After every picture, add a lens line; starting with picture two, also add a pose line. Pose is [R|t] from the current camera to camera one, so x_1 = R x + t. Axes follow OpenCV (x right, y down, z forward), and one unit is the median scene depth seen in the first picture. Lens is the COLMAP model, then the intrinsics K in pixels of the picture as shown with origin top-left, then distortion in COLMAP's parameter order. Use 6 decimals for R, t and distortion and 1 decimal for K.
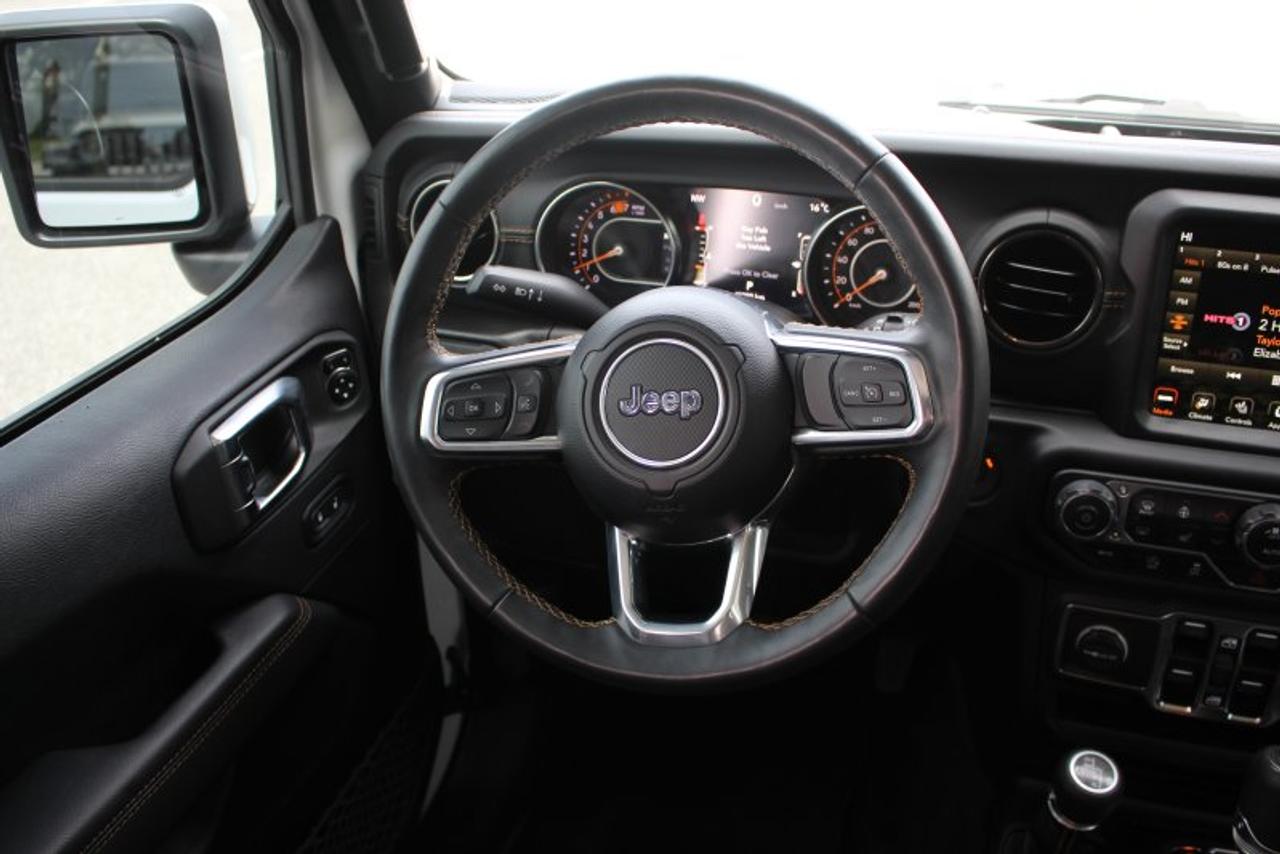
lens RADIAL K [[1189.2, 0, 648.5], [0, 1189.2, 430.4], [0, 0, 1]] dist [-0.090490, 0.000000]
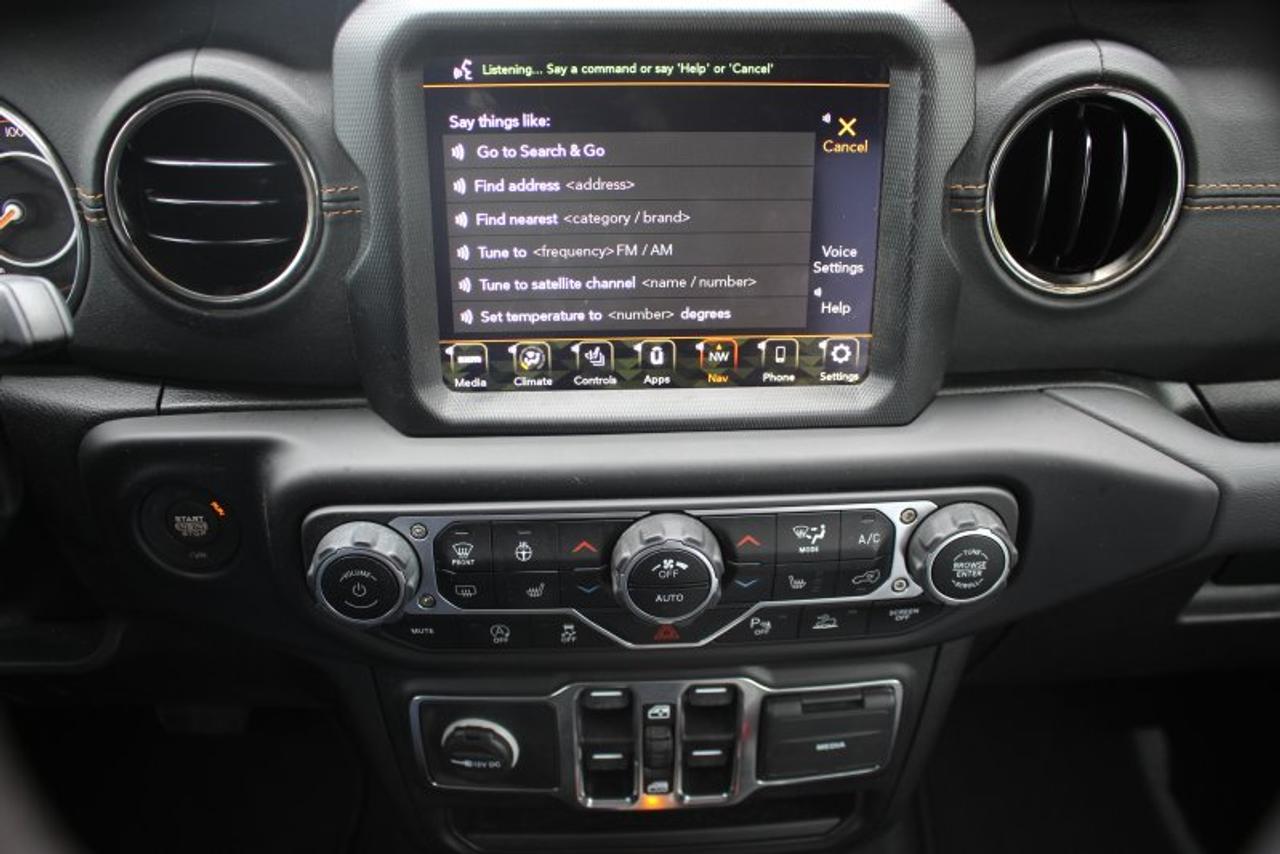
lens RADIAL K [[1056.7, 0, 641.1], [0, 1056.7, 431.8], [0, 0, 1]] dist [-0.150341, 0.114417]
pose [[0.940687, -0.165077, 0.296406, 0.367343], [0.144697, 0.985412, 0.089589, -0.027180], [-0.306872, -0.041386, 0.950851, 0.483111]]
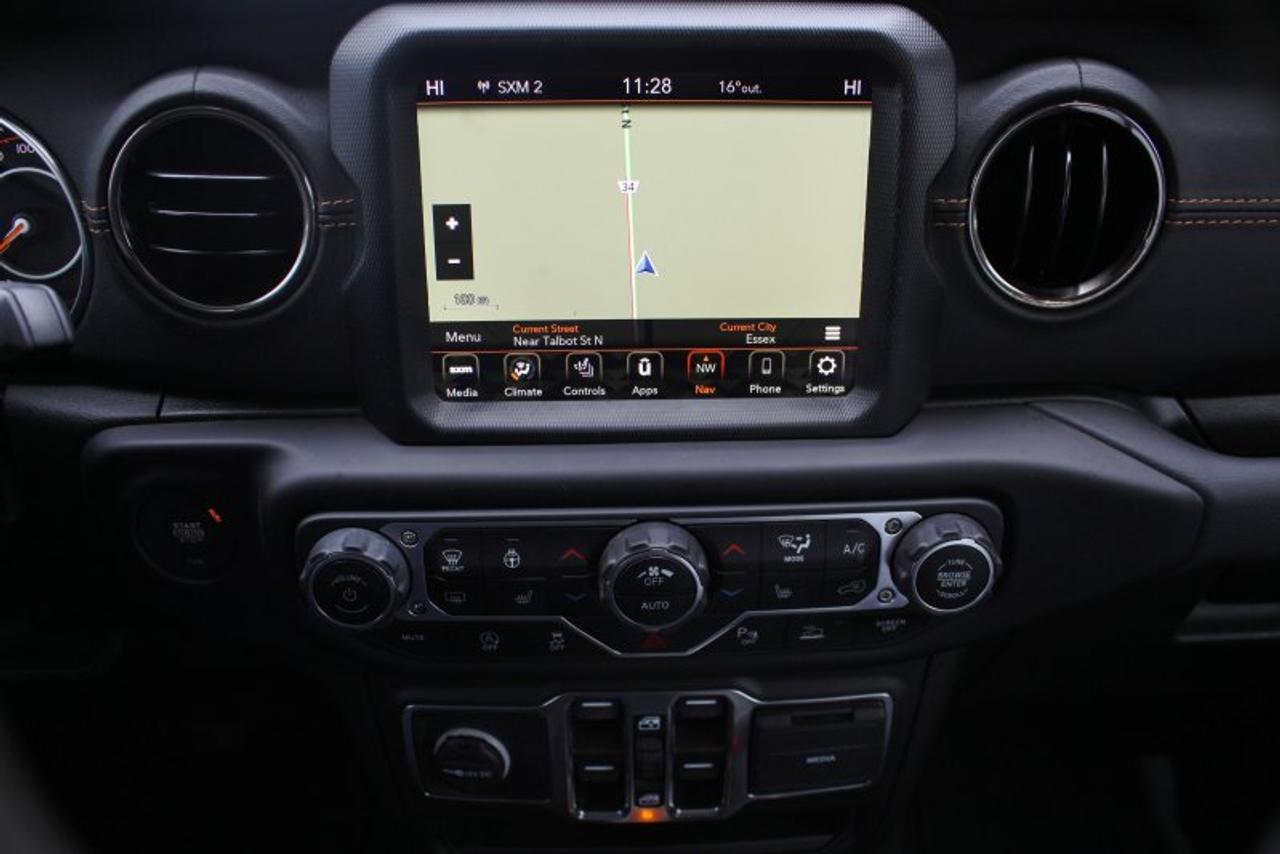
lens RADIAL K [[1056.7, 0, 641.5], [0, 1056.7, 432.0], [0, 0, 1]] dist [-0.150341, 0.114417]
pose [[0.945666, -0.151681, 0.287590, 0.376464], [0.140706, 0.988317, 0.058583, -0.015114], [-0.293116, -0.014934, 0.955960, 0.470511]]
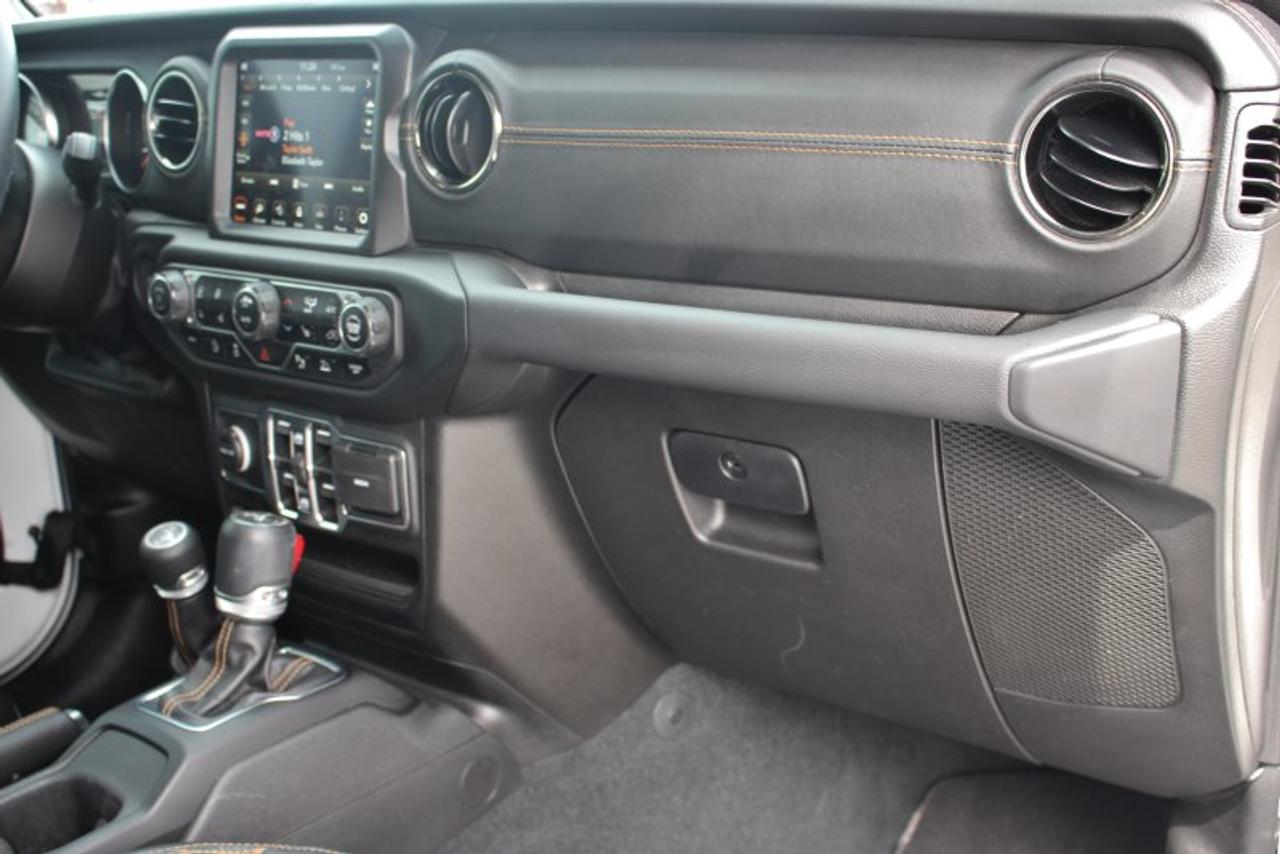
lens RADIAL K [[1545.8, 0, 634.4], [0, 1545.8, 436.0], [0, 0, 1]] dist [-0.073442, 0.000000]
pose [[0.921663, 0.083102, -0.378988, 1.429635], [-0.153907, 0.974962, -0.160504, 0.388880], [0.356160, 0.206259, 0.911376, -0.219321]]
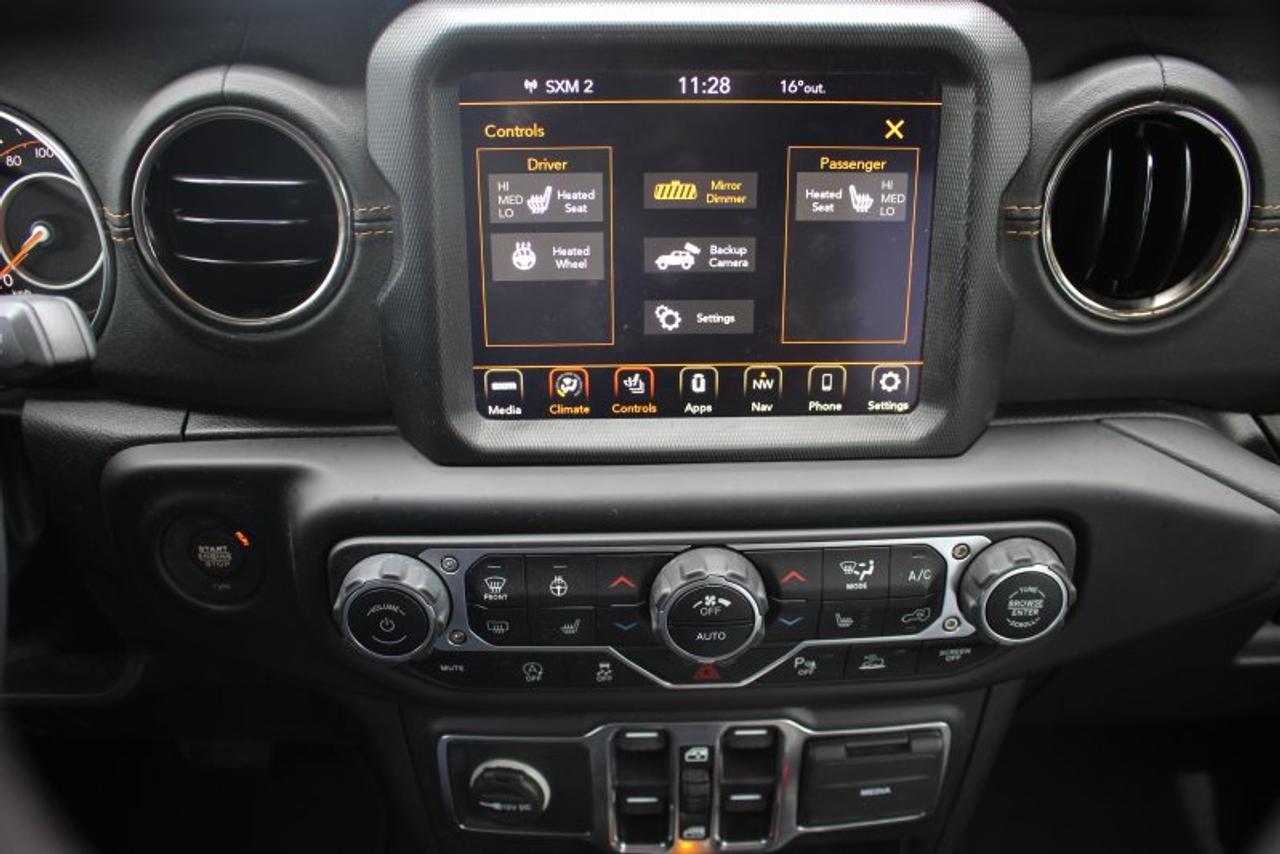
lens RADIAL K [[1056.7, 0, 642.2], [0, 1056.7, 430.8], [0, 0, 1]] dist [-0.150341, 0.114417]
pose [[0.948692, -0.150562, 0.278056, 0.367179], [0.141143, 0.988531, 0.053707, -0.024606], [-0.282953, -0.011706, 0.959062, 0.505002]]
